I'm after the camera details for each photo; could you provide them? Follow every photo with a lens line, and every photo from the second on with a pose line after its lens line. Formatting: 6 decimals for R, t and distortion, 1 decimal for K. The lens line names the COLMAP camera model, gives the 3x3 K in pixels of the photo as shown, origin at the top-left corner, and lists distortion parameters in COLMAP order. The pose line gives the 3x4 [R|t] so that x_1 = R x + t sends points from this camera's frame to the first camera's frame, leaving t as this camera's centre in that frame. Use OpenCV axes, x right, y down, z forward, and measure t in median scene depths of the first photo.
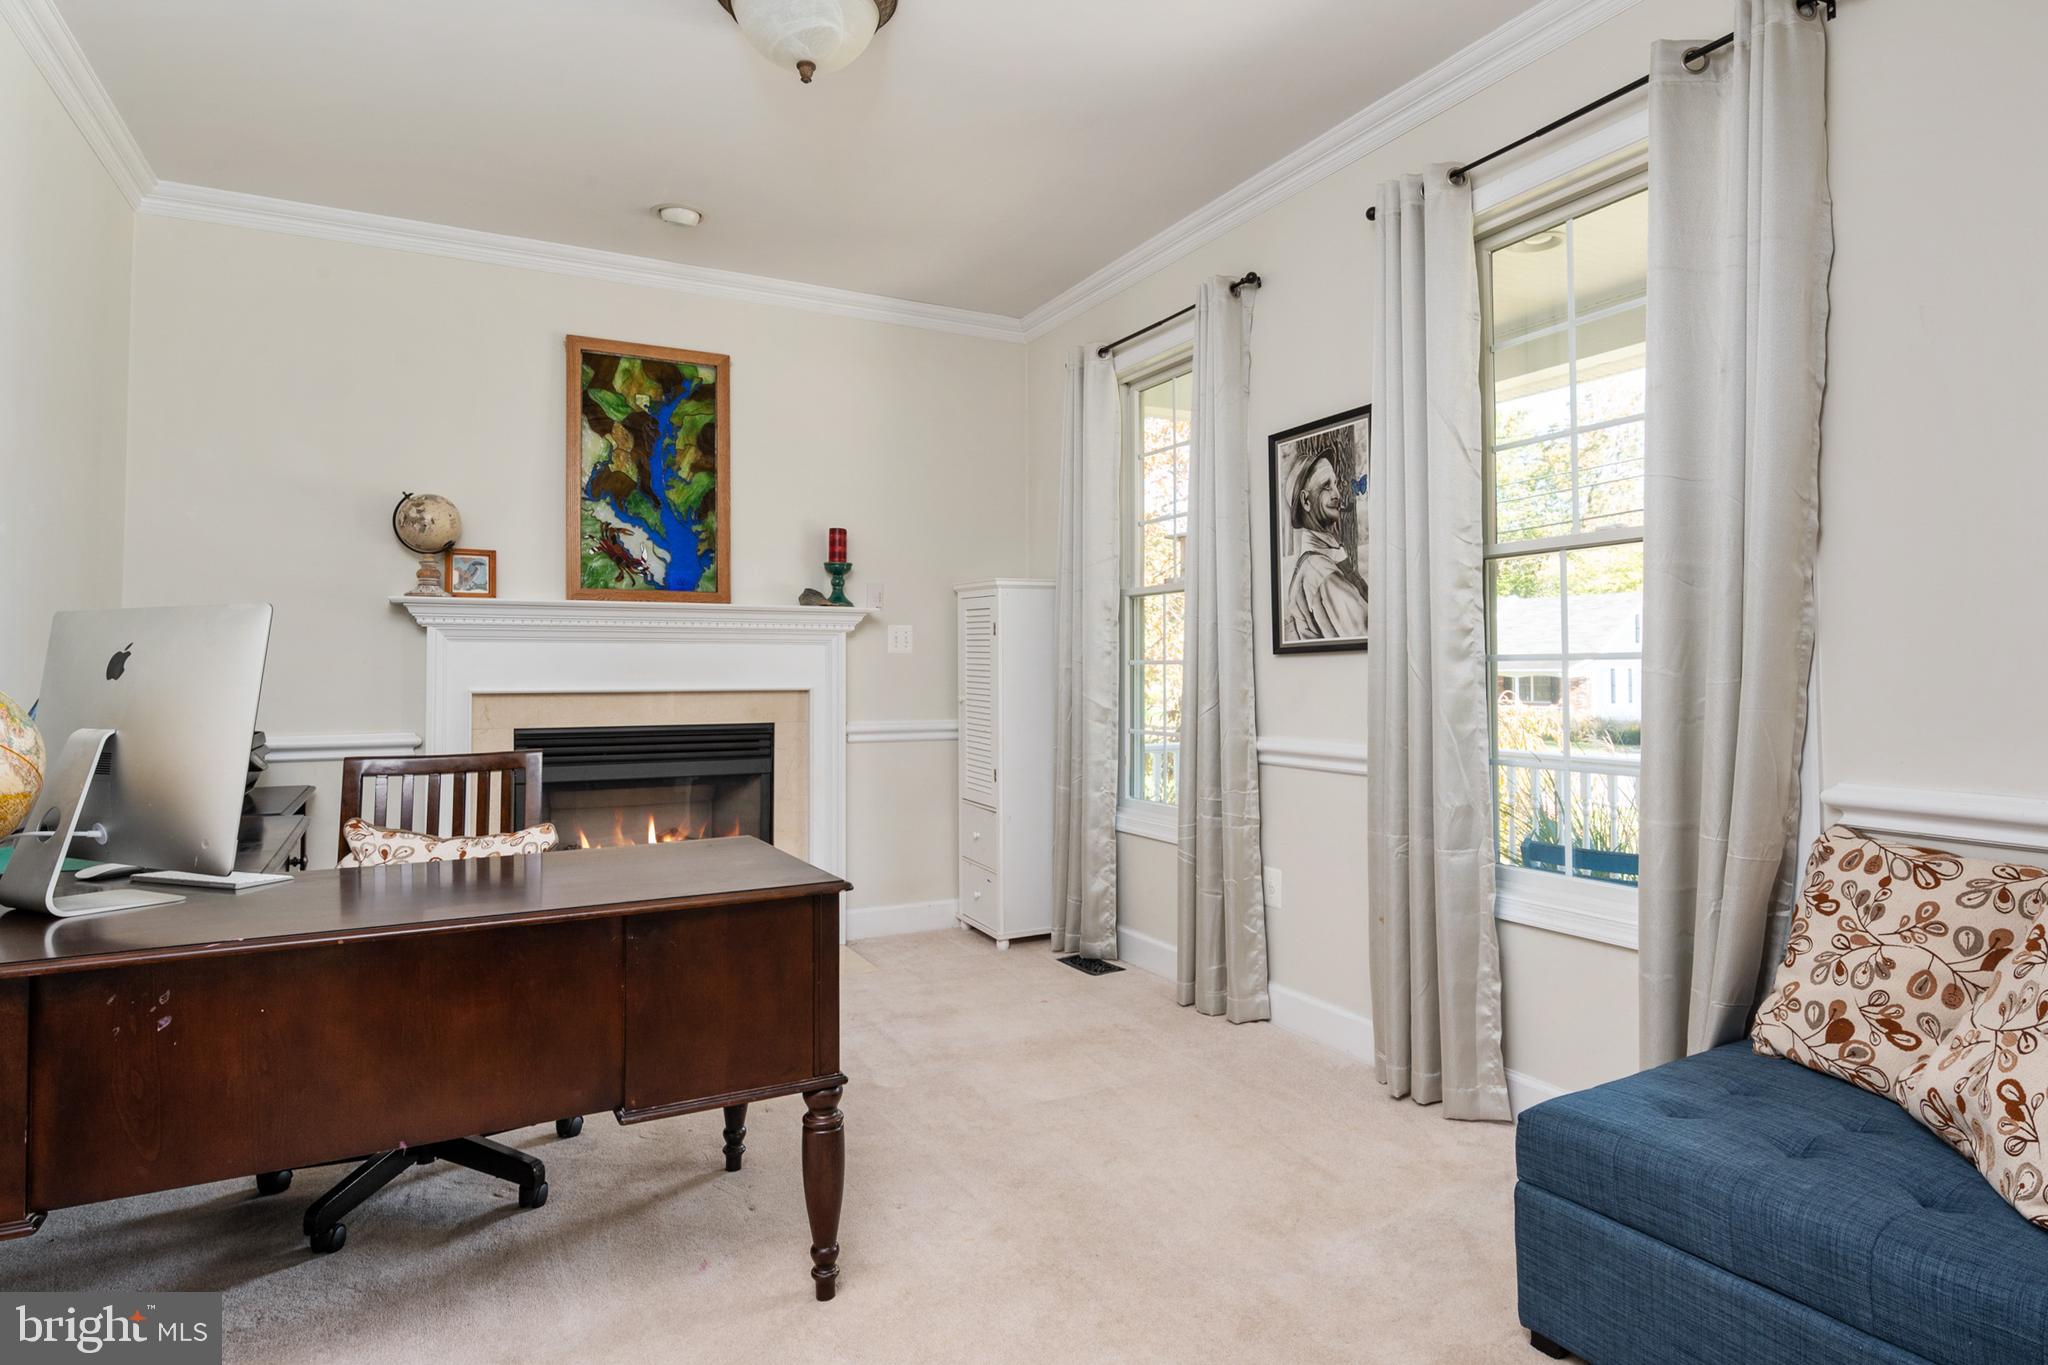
lens RADIAL K [[1095.4, 0, 1027.5], [0, 1095.4, 650.1], [0, 0, 1]] dist [-0.018319, -0.000886]
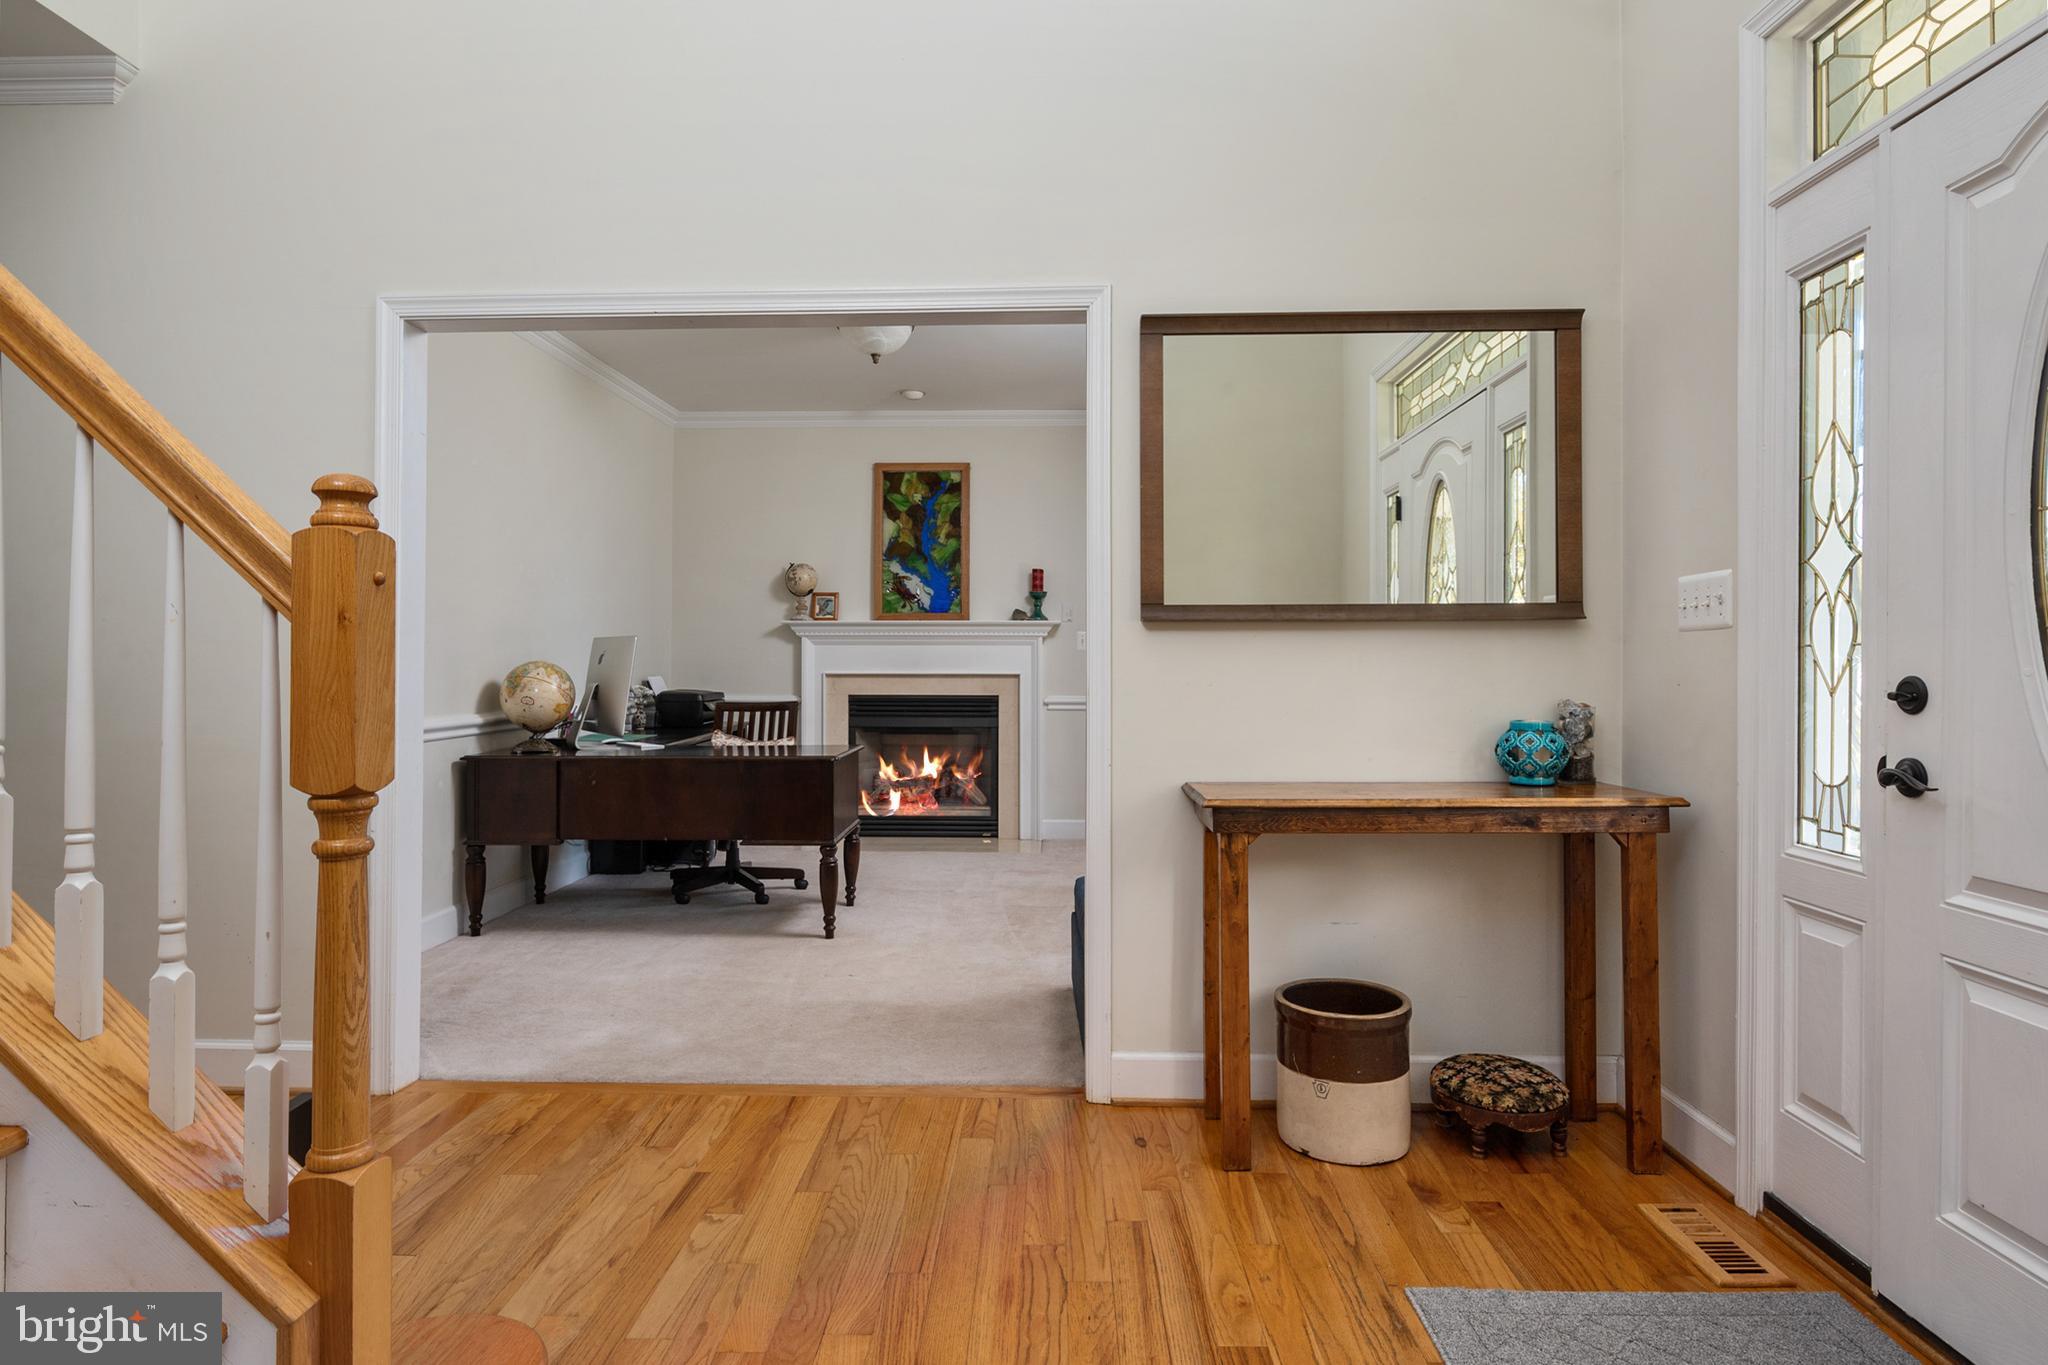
lens RADIAL K [[1095.4, 0, 1035.5], [0, 1095.4, 664.2], [0, 0, 1]] dist [-0.018319, -0.000886]
pose [[0.875343, 0.002742, -0.483495, 0.596617], [0.005916, 0.999848, 0.016382, -0.003840], [0.483467, -0.017200, 0.875194, -0.357030]]
